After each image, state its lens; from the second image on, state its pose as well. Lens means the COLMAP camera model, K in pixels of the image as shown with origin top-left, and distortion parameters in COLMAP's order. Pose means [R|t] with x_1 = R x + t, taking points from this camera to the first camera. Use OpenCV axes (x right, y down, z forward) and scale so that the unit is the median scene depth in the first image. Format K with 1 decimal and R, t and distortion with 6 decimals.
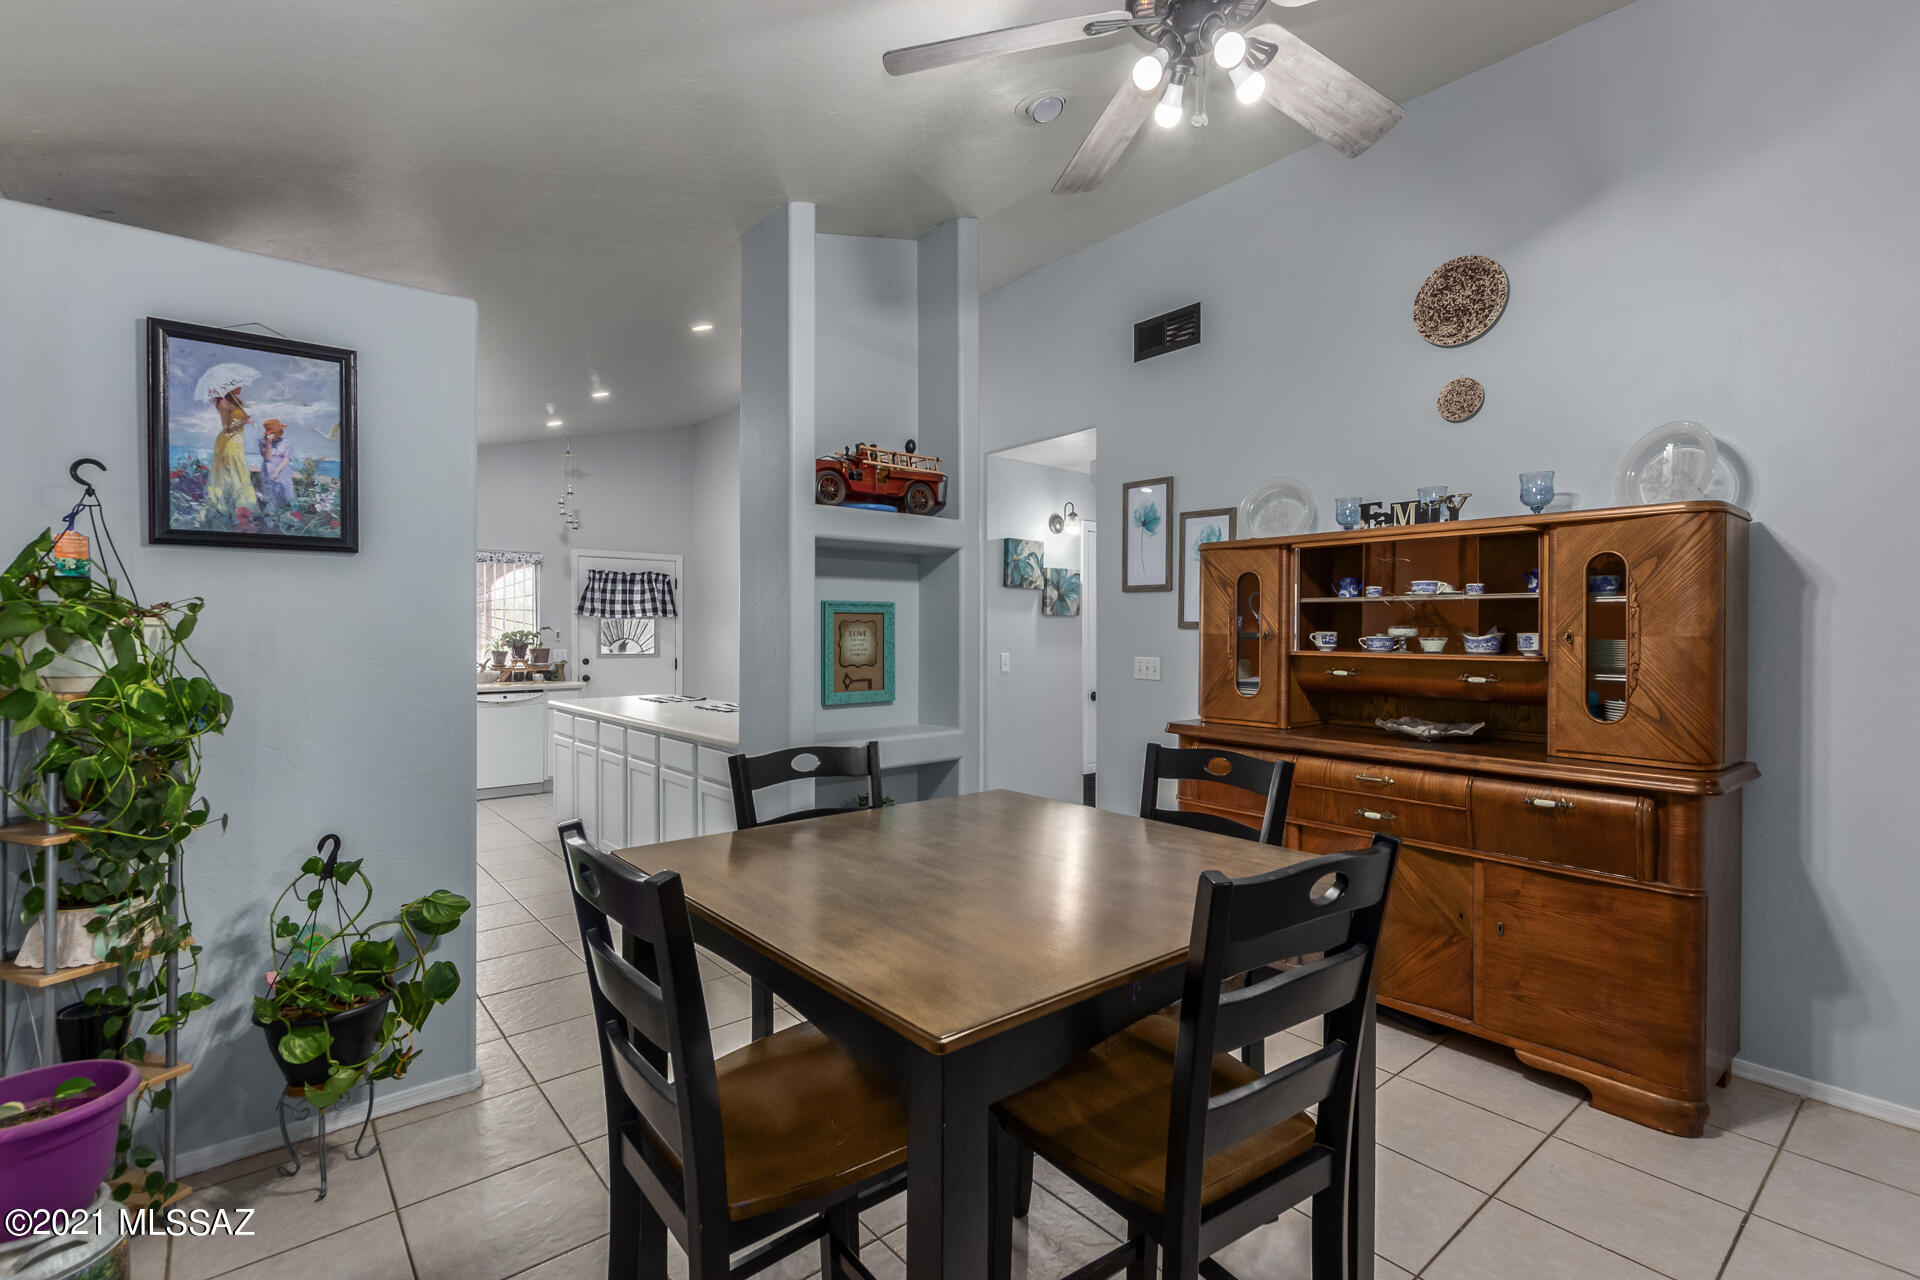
lens RADIAL K [[876.0, 0, 960.4], [0, 876.0, 639.7], [0, 0, 1]] dist [0.004817, 0.000252]
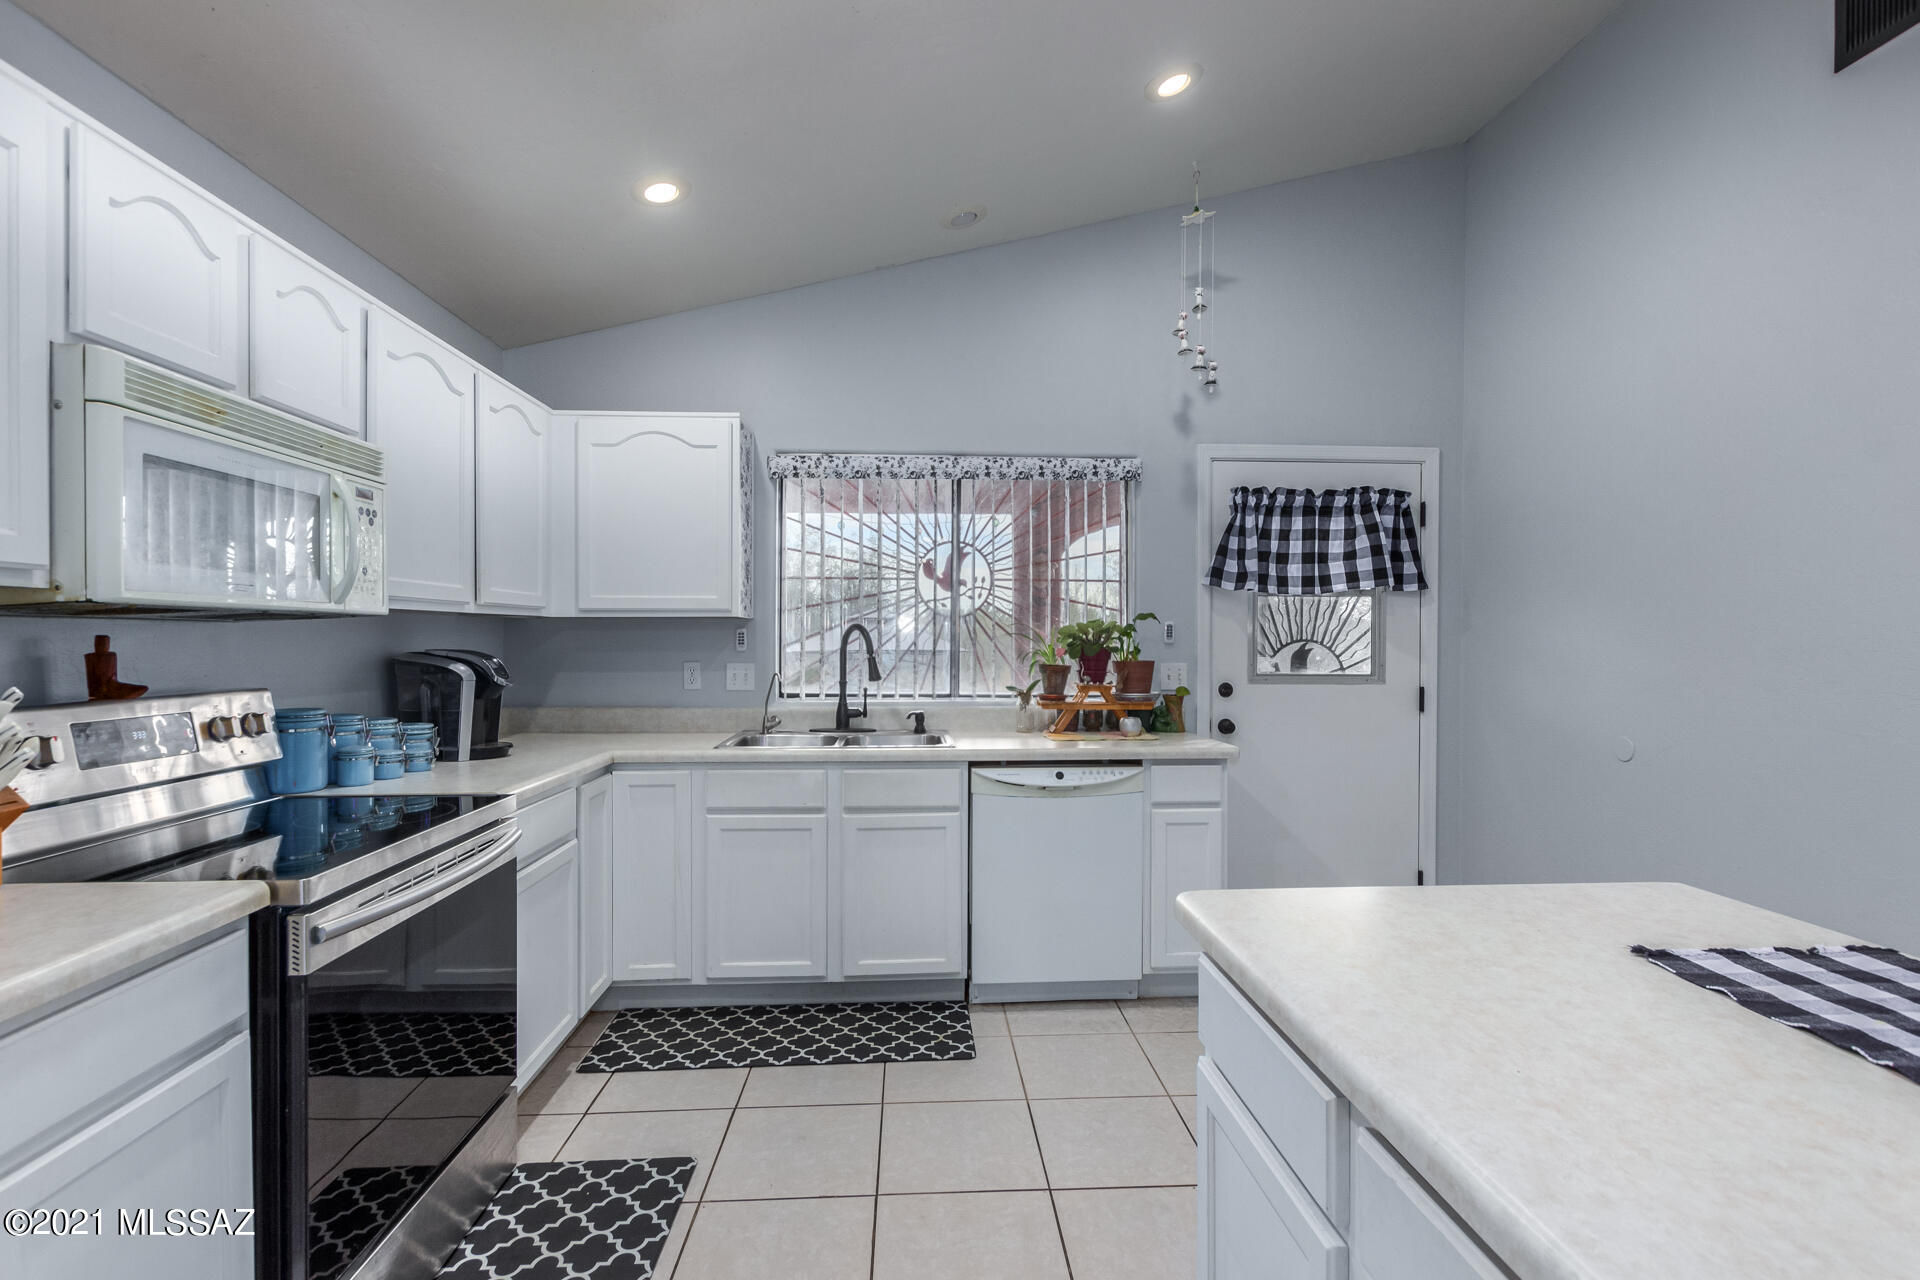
lens RADIAL K [[876.0, 0, 961.9], [0, 876.0, 628.6], [0, 0, 1]] dist [0.004817, 0.000252]
pose [[0.811411, 0.007763, -0.584425, -0.267736], [-0.008945, 0.999960, 0.000864, -0.005881], [0.584408, 0.004526, 0.811447, 0.540872]]
